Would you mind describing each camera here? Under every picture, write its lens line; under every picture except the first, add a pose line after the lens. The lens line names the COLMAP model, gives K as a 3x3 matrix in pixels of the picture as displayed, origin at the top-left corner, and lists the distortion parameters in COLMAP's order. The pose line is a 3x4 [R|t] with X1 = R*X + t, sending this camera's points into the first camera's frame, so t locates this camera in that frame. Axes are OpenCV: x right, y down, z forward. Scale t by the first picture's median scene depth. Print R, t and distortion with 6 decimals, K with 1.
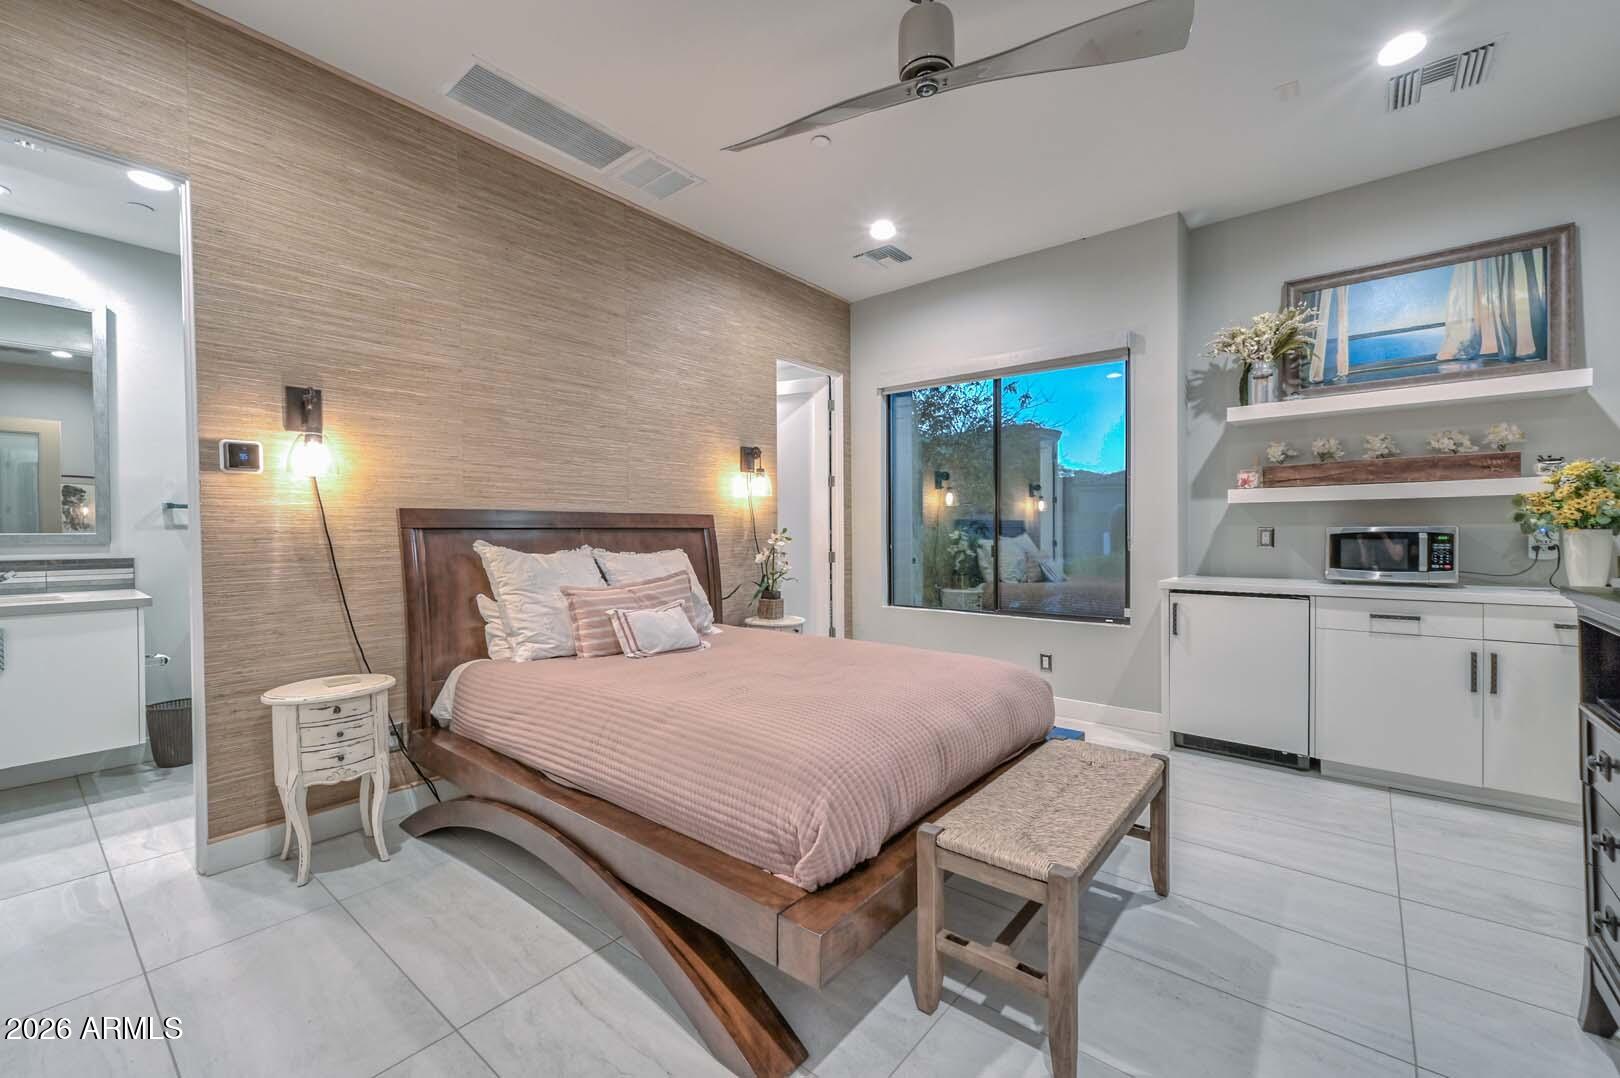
lens RADIAL K [[654.7, 0, 810.0], [0, 654.7, 539.0], [0, 0, 1]] dist [0.001442, 0.000244]
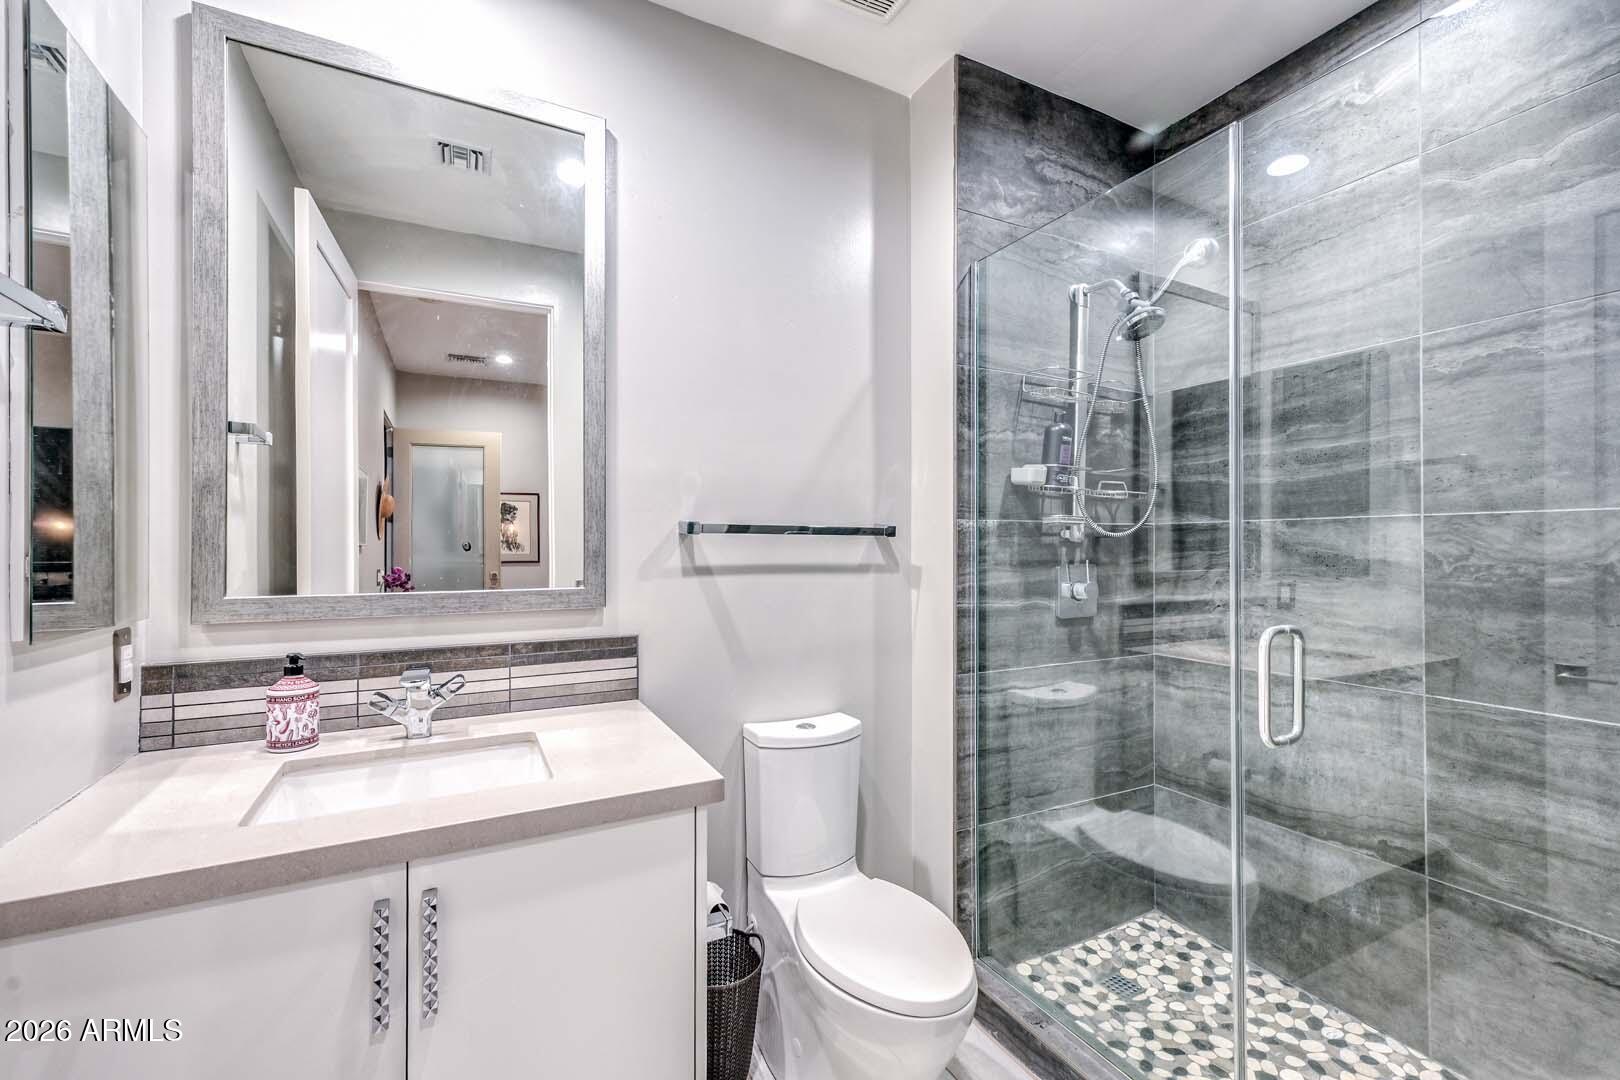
lens RADIAL K [[684.0, 0, 815.7], [0, 684.0, 545.8], [0, 0, 1]] dist [-0.023897, 0.016205]
pose [[0.919626, 0.003477, -0.392780, -0.705779], [-0.006352, 0.999962, -0.006020, -0.035542], [0.392744, 0.008031, 0.919613, 0.582062]]
